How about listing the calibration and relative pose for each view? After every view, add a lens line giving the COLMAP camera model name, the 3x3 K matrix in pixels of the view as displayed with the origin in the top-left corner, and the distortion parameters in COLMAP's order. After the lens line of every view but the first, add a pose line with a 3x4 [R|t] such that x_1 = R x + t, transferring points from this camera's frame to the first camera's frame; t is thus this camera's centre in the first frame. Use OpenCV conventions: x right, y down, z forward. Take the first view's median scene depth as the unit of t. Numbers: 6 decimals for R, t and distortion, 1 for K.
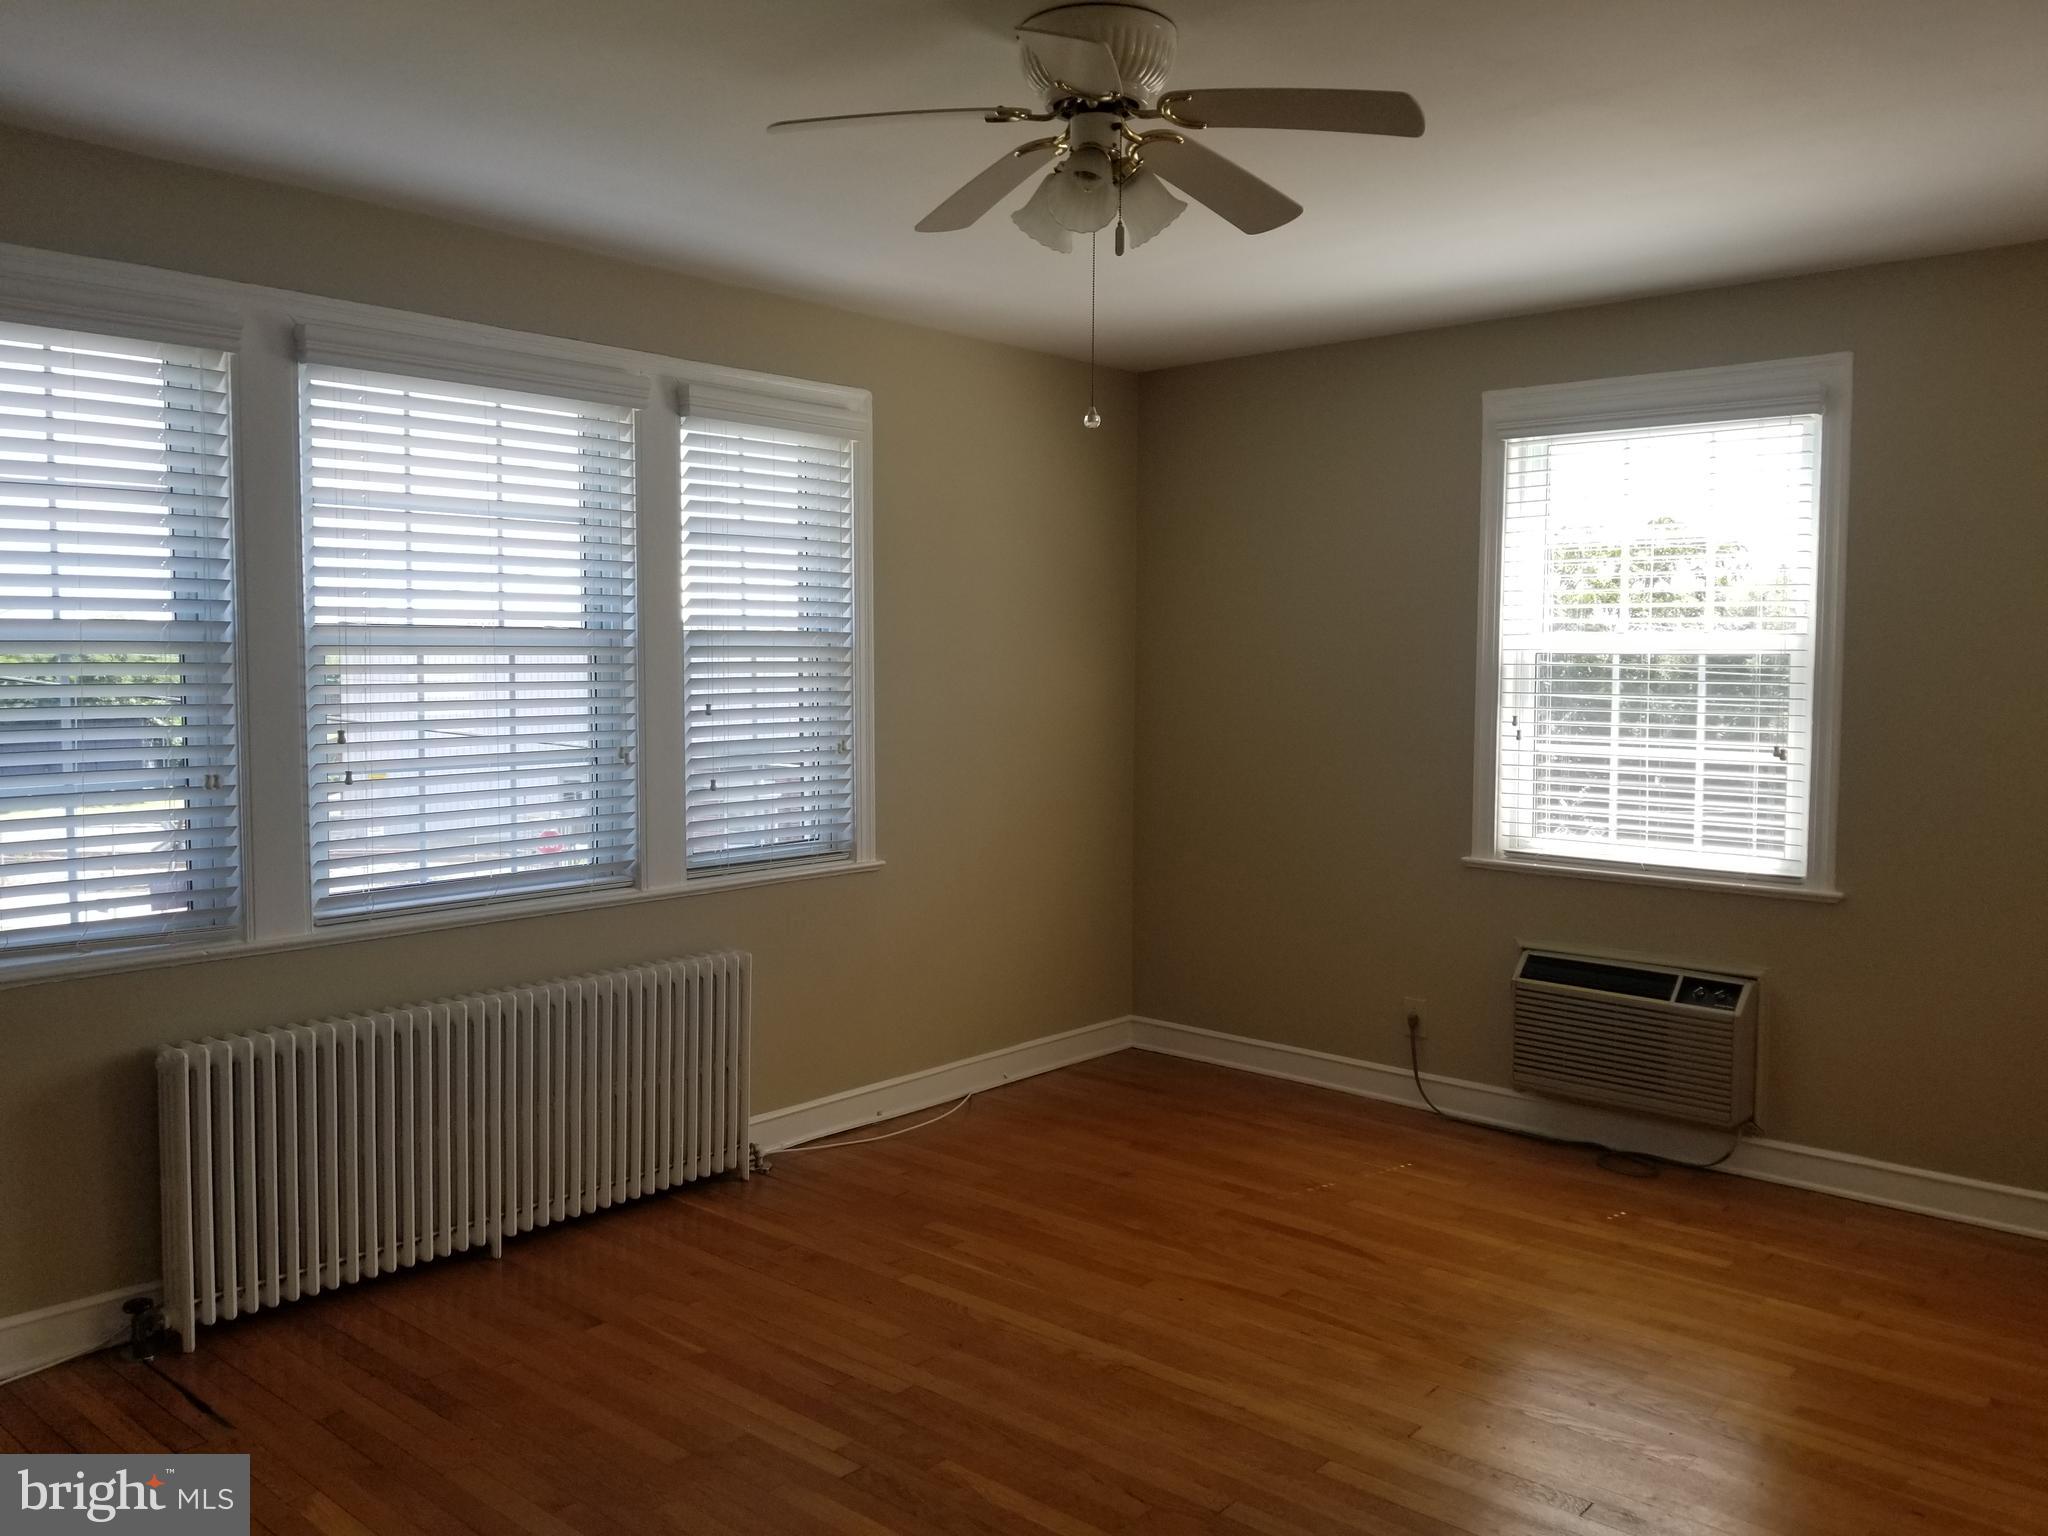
lens RADIAL K [[1630.2, 0, 1024.0], [0, 1630.2, 768.0], [0, 0, 1]] dist [0.073313, -0.111833]
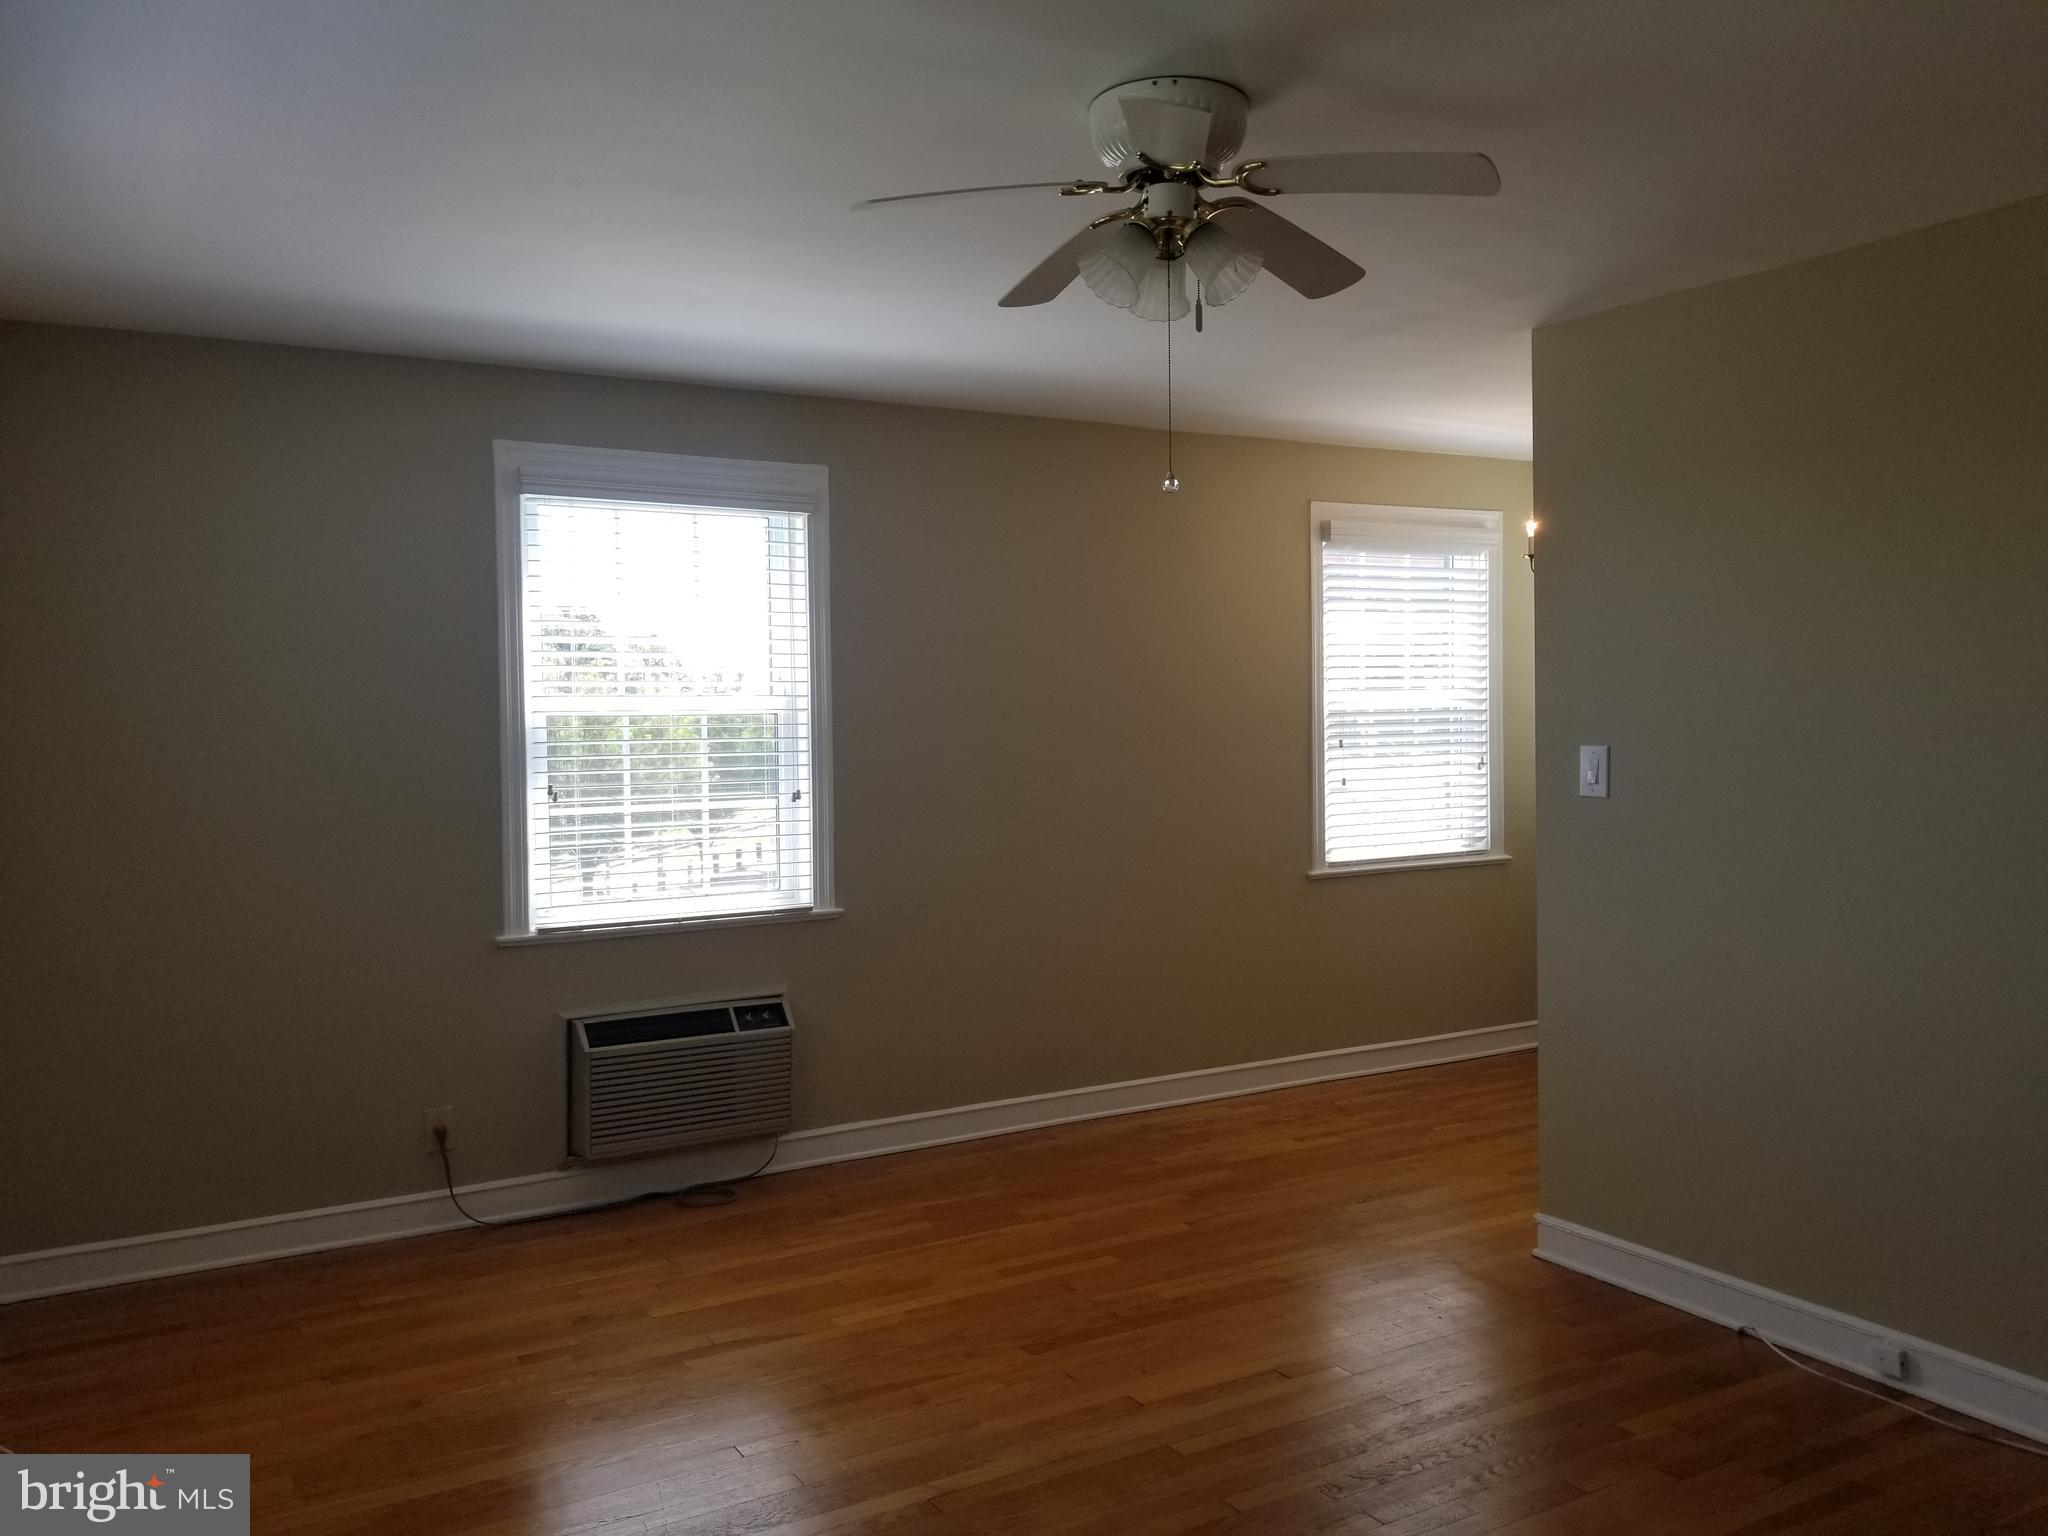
lens RADIAL K [[1613.7, 0, 1024.0], [0, 1613.7, 768.0], [0, 0, 1]] dist [0.113465, -0.184792]
pose [[0.302213, -0.044691, 0.952192, -0.550363], [0.079271, 0.996619, 0.021616, -0.039783], [-0.949939, 0.068949, 0.304733, 0.462885]]
